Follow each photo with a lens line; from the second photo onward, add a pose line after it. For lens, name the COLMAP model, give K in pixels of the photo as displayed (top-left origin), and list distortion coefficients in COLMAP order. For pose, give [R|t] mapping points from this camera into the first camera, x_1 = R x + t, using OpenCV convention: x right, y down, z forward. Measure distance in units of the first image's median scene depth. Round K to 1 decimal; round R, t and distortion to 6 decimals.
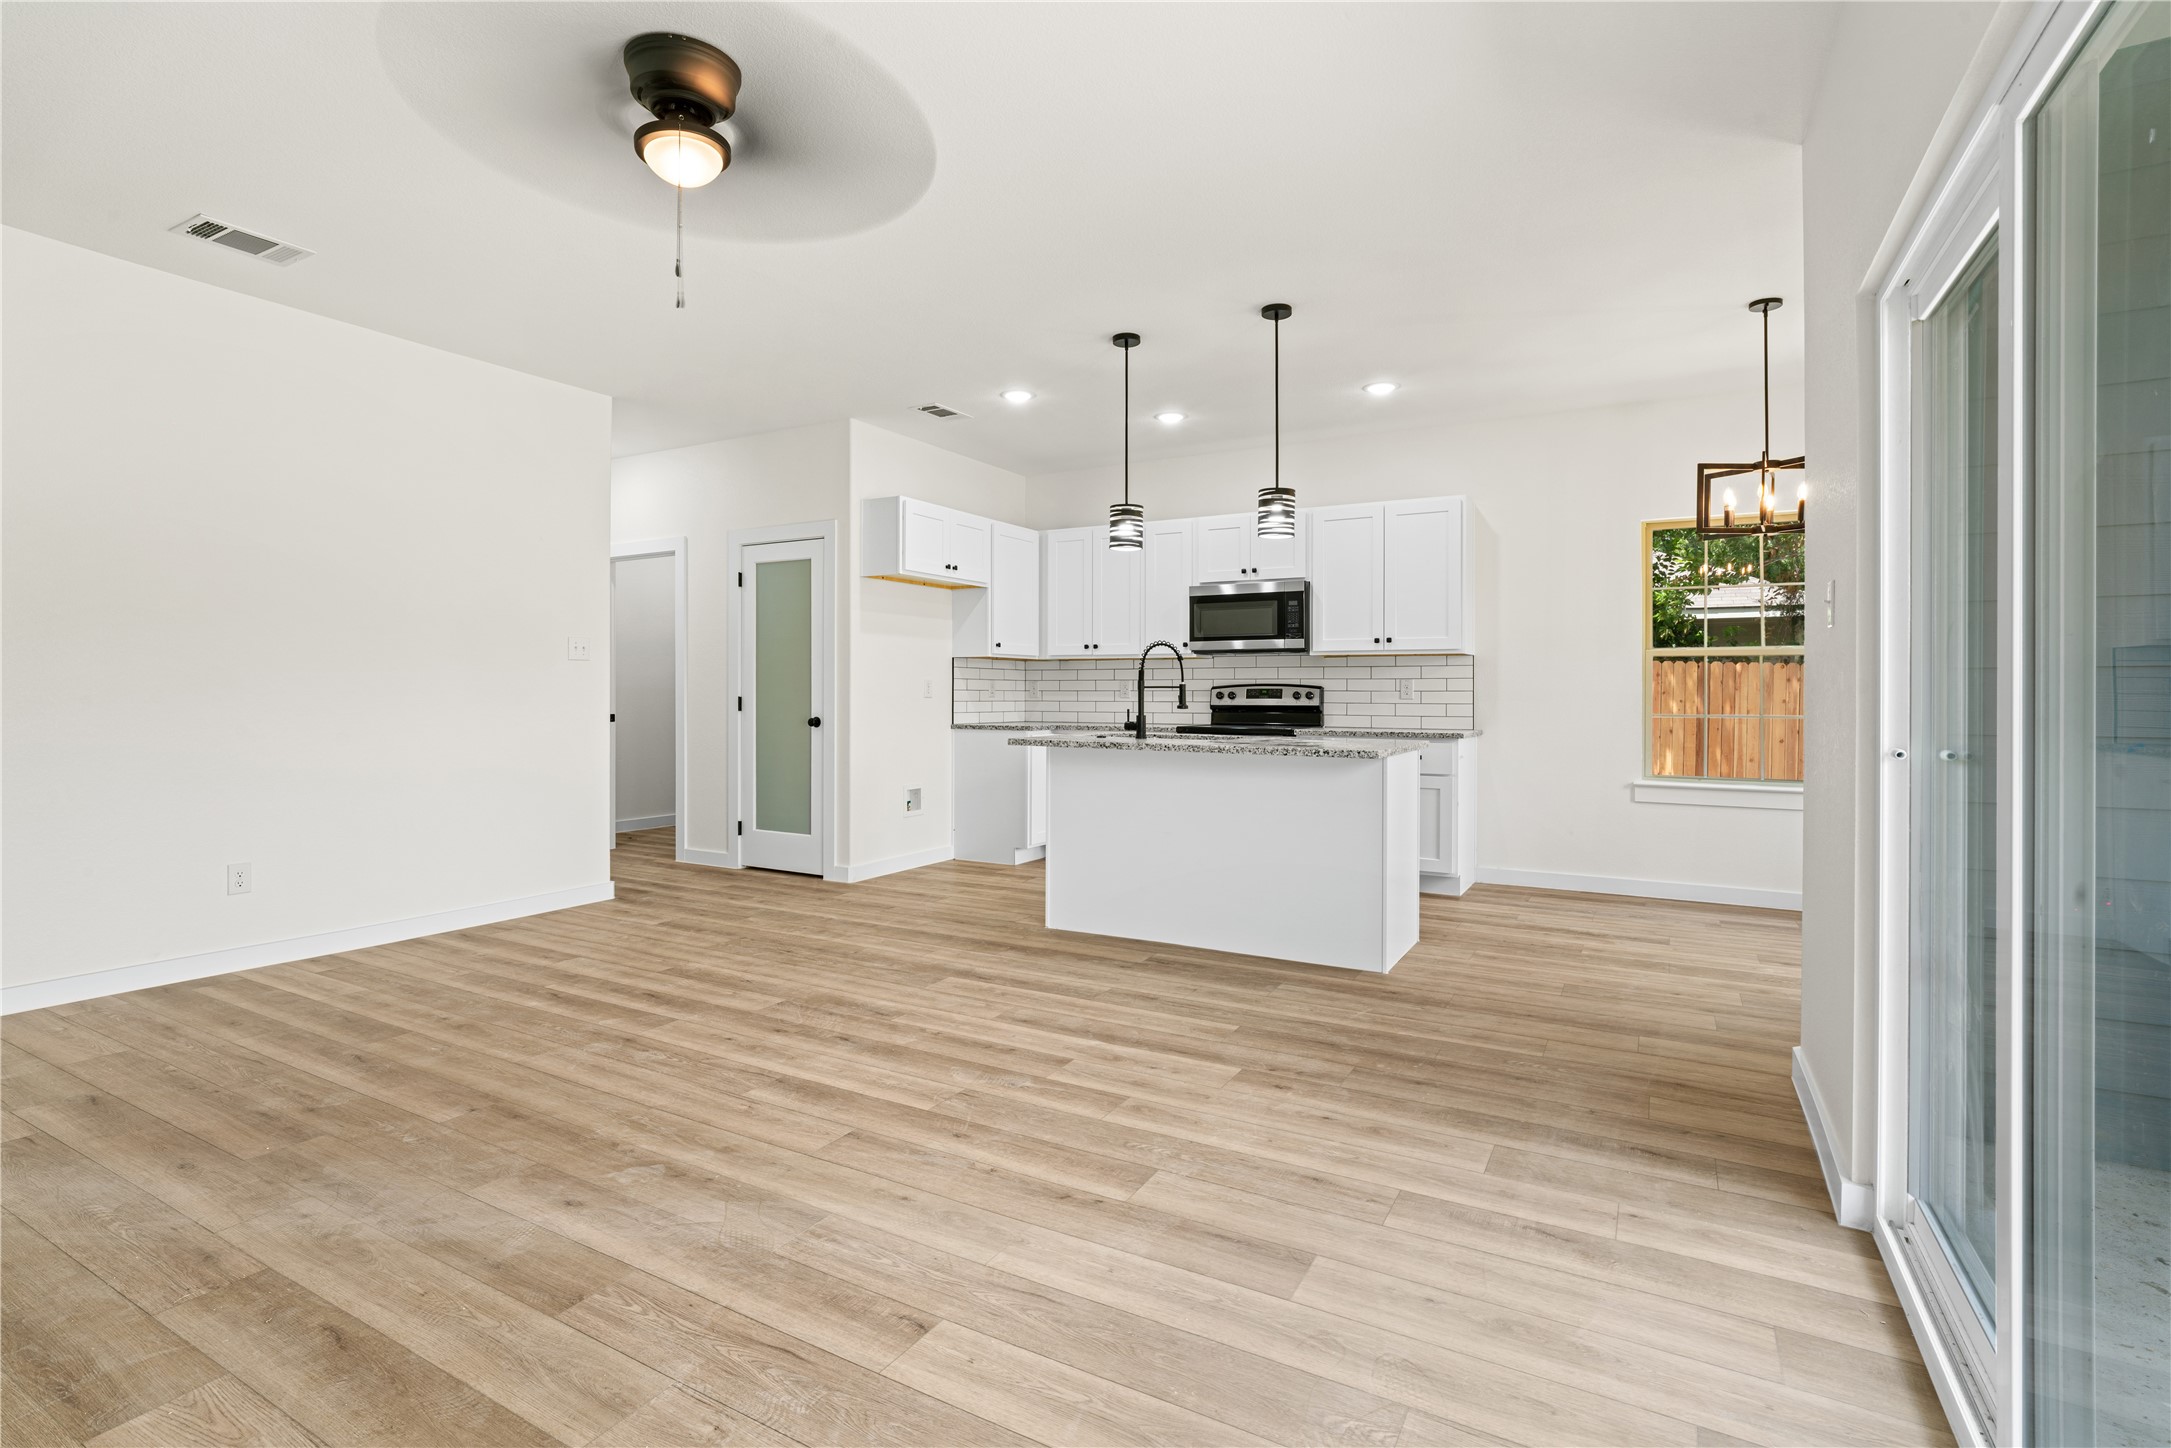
lens RADIAL K [[1024.4, 0, 1081.2], [0, 1024.4, 691.2], [0, 0, 1]] dist [-0.009686, 0.000173]
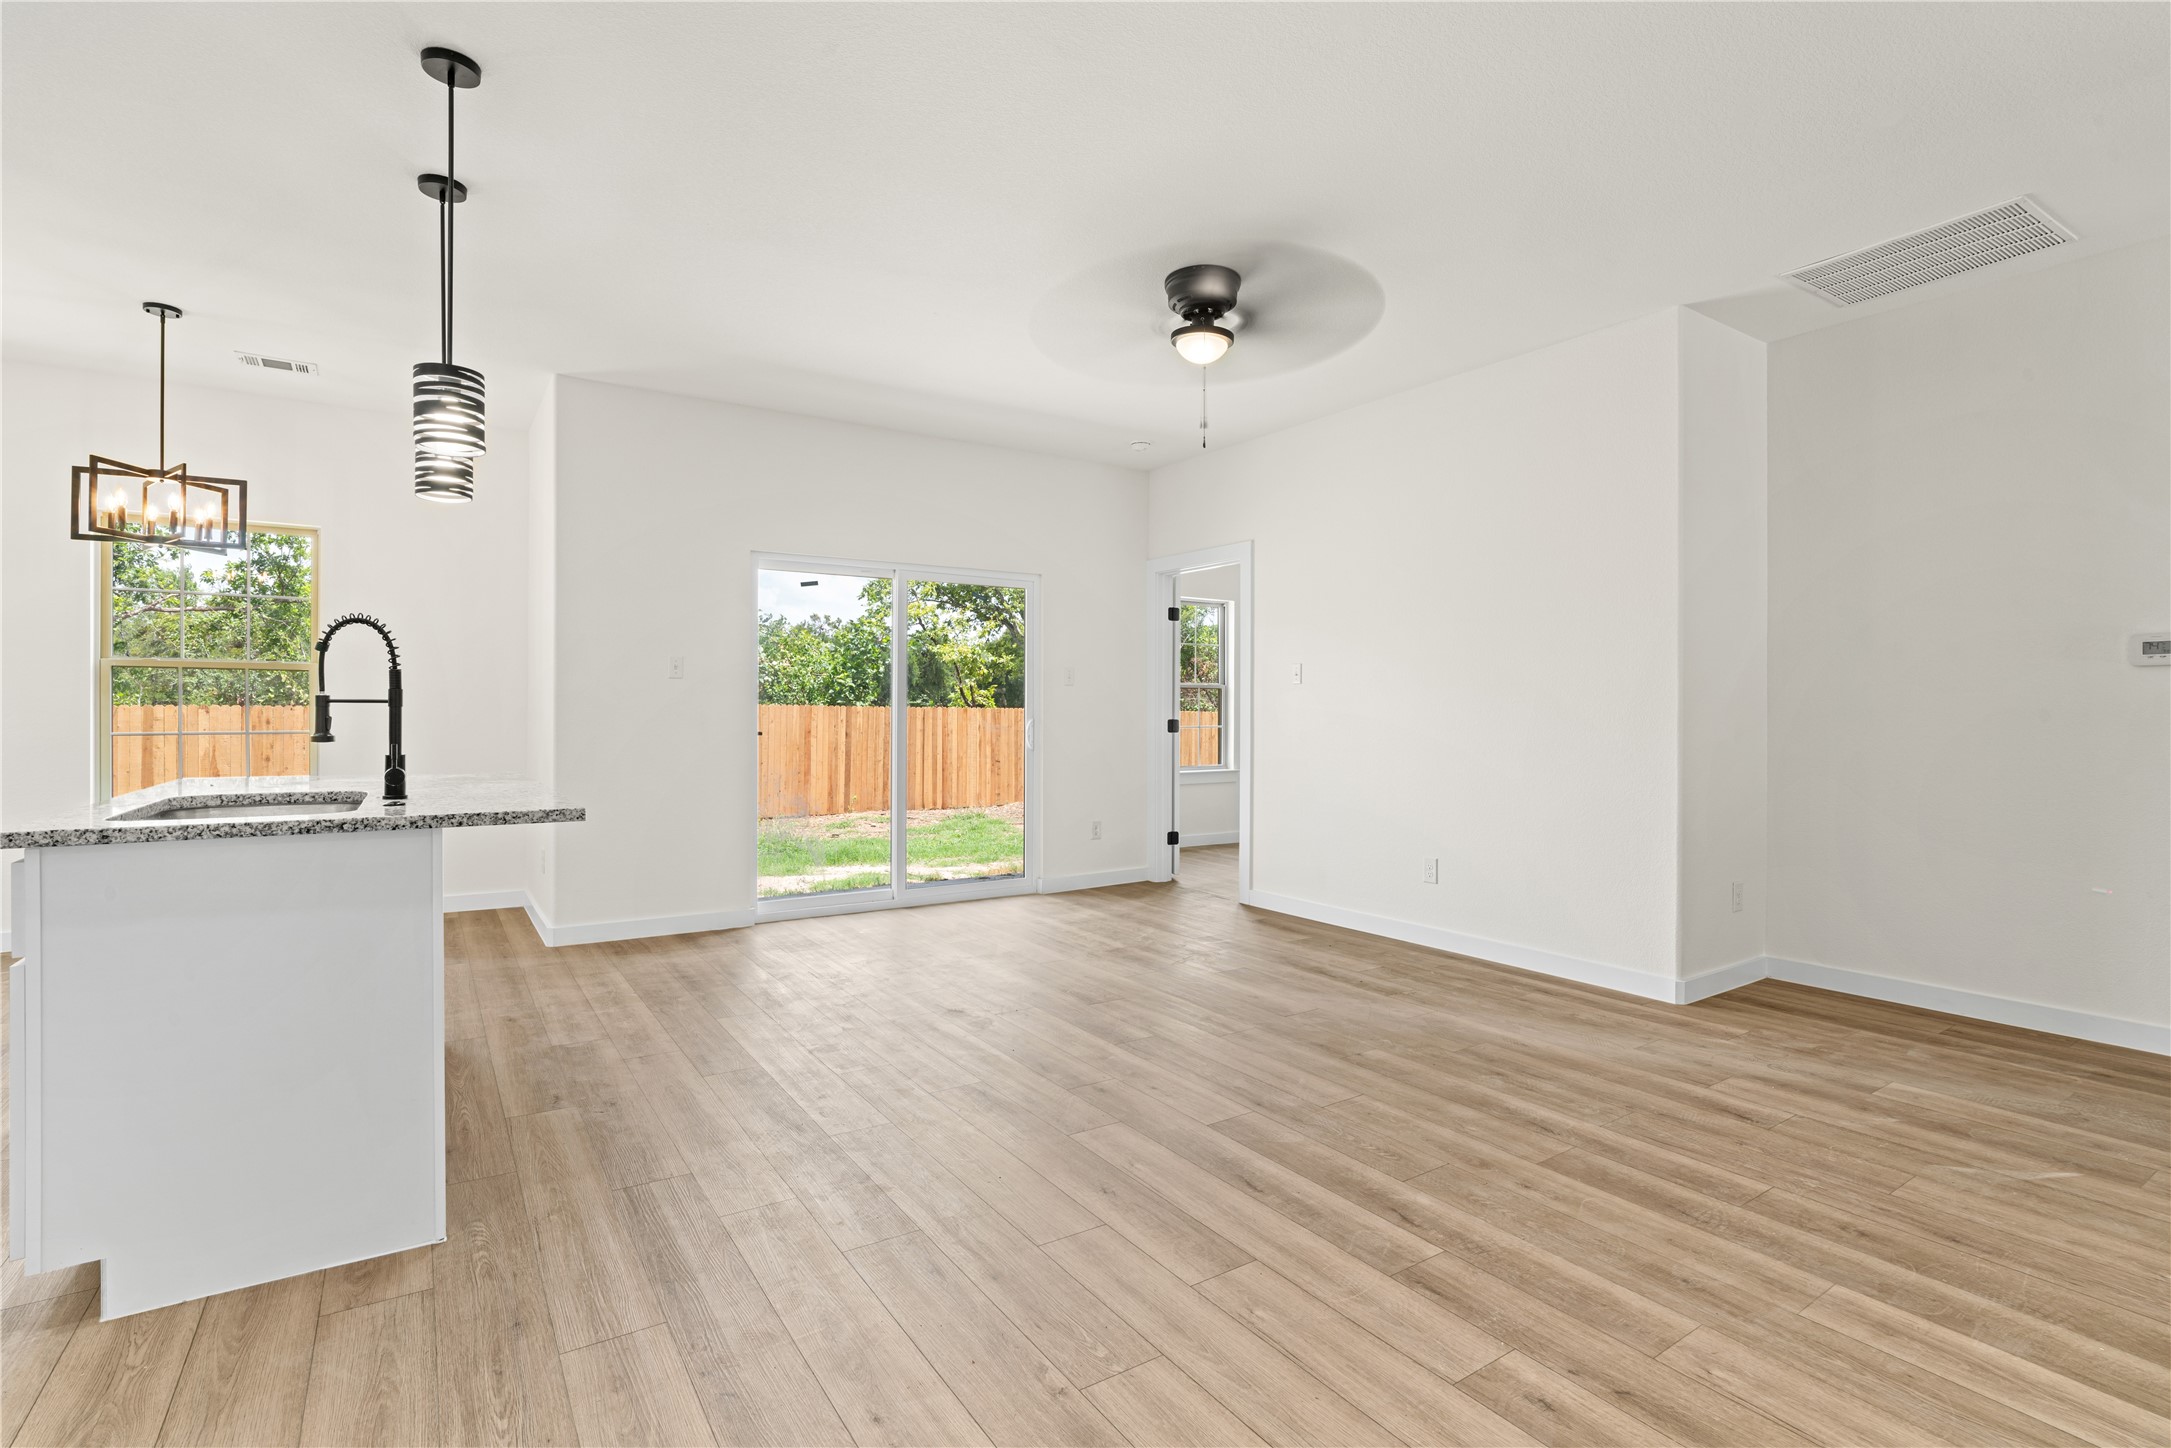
lens RADIAL K [[1013.3, 0, 1087.8], [0, 1013.3, 714.6], [0, 0, 1]] dist [-0.019372, 0.009315]
pose [[-0.893418, -0.007993, 0.449155, -0.503207], [-0.006698, 0.999968, 0.004471, -0.001786], [-0.449176, 0.000986, -0.893443, 1.327145]]
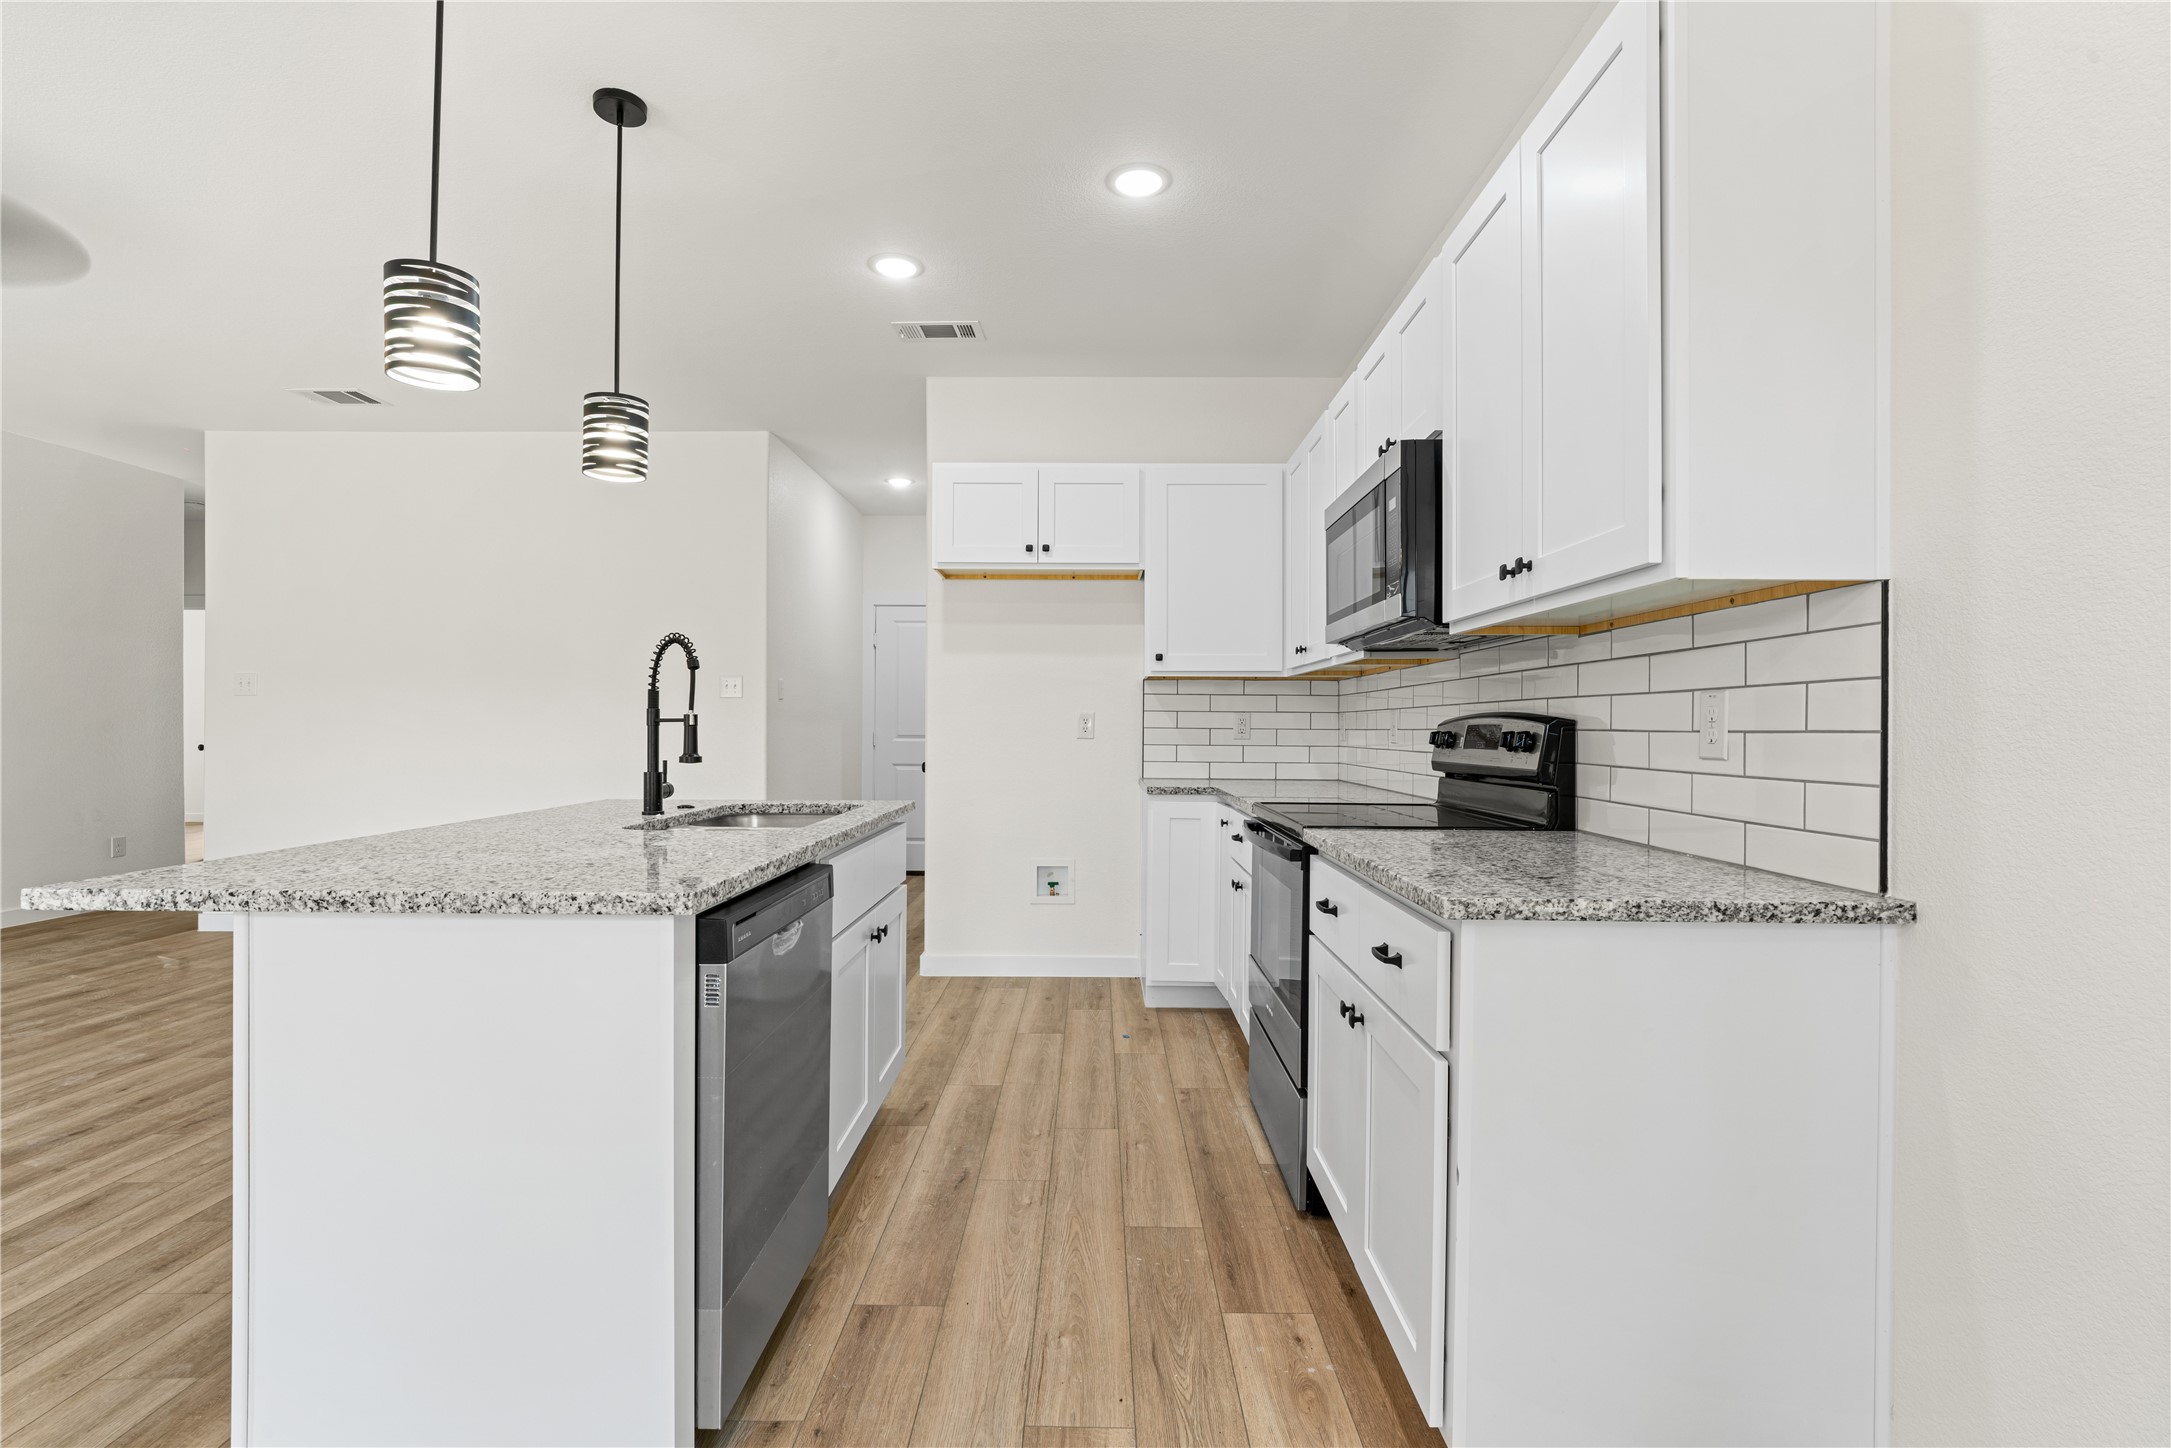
lens RADIAL K [[1013.3, 0, 1087.8], [0, 1013.3, 714.6], [0, 0, 1]] dist [-0.019372, 0.009315]
pose [[0.482211, -0.010801, -0.875989, 0.657841], [-0.003719, 0.999890, -0.014376, -0.000054], [0.876047, 0.010190, 0.482118, 0.959100]]
